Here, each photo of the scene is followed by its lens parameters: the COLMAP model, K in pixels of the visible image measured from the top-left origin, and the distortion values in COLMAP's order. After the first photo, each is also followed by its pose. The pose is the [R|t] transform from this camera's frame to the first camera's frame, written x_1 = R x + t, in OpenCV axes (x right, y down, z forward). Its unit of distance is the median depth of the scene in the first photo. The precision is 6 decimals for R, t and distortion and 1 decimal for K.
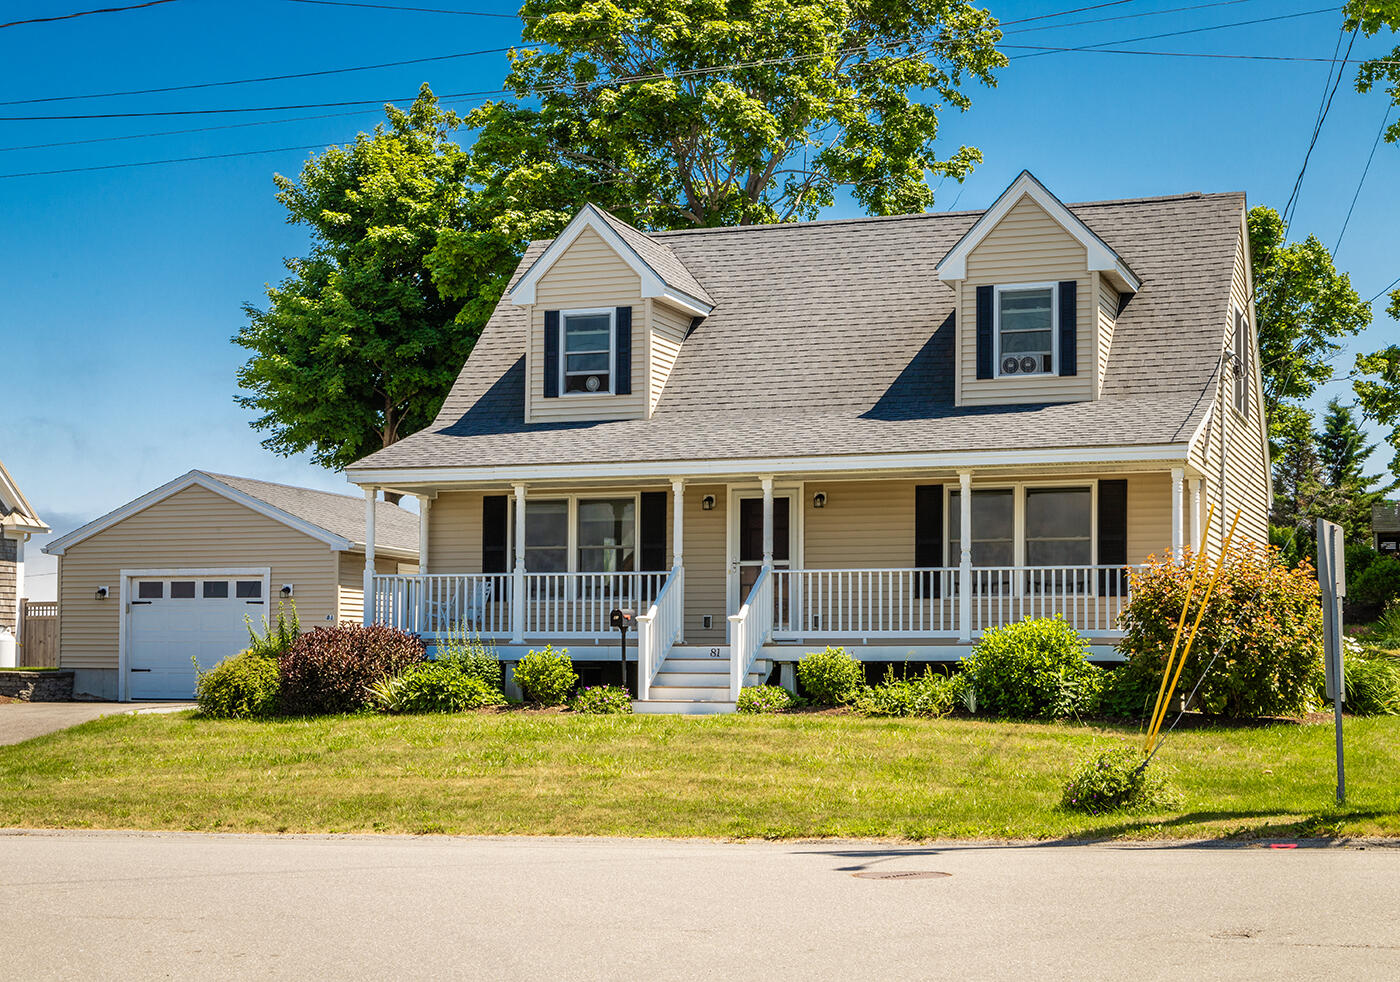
lens RADIAL K [[2149.7, 0, 630.1], [0, 2149.7, 506.7], [0, 0, 1]] dist [0.020525, 0.000000]
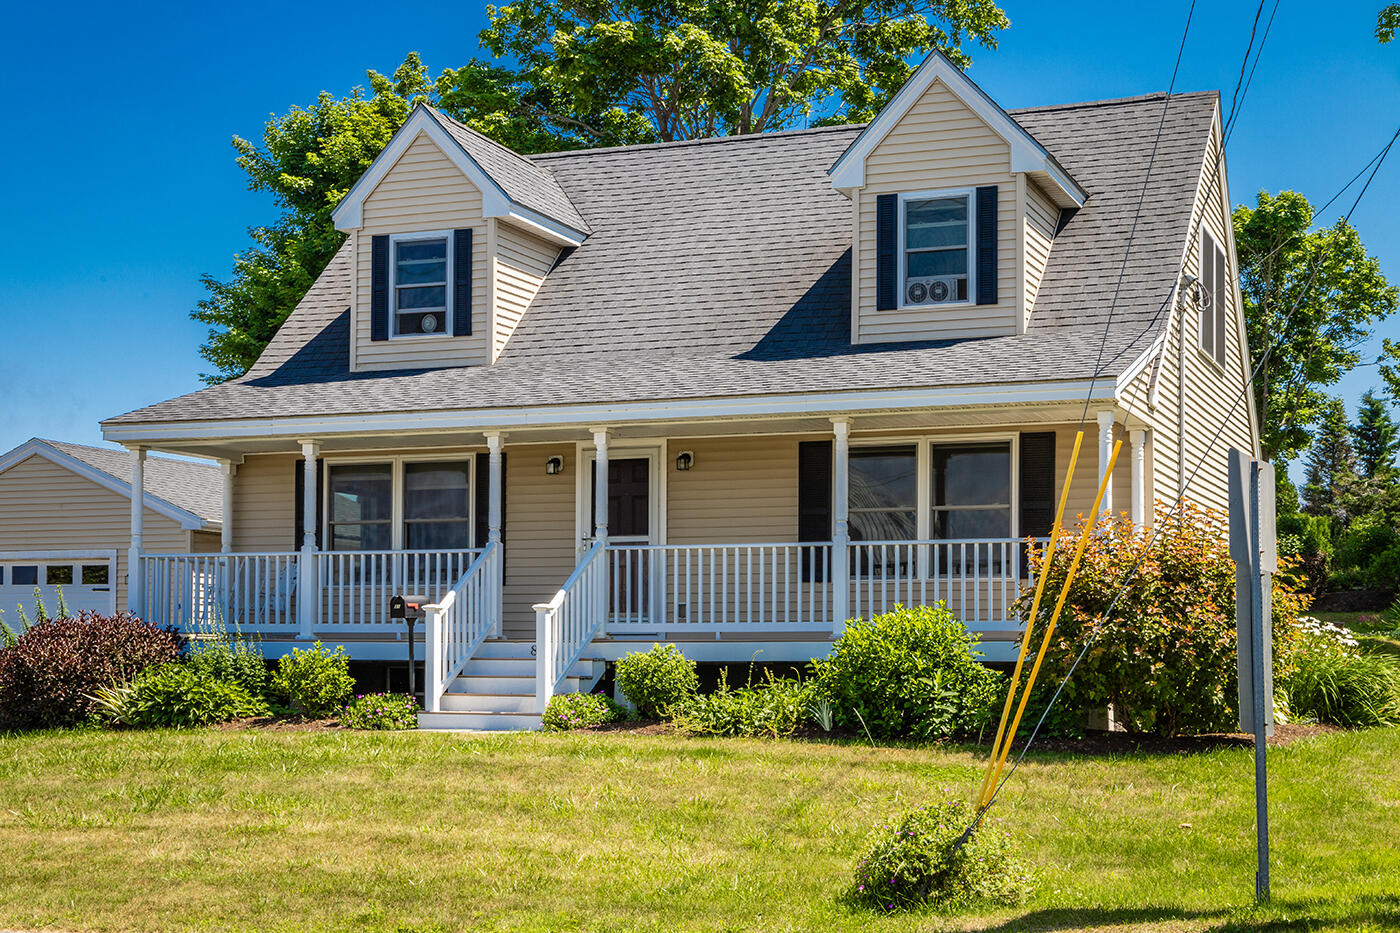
lens RADIAL K [[1976.0, 0, 731.7], [0, 1976.0, 540.0], [0, 0, 1]] dist [0.017164, 0.000000]
pose [[0.999998, -0.001587, 0.001015, 0.104177], [0.001568, 0.999821, 0.018847, 0.012643], [-0.001045, -0.018845, 0.999822, 0.253217]]
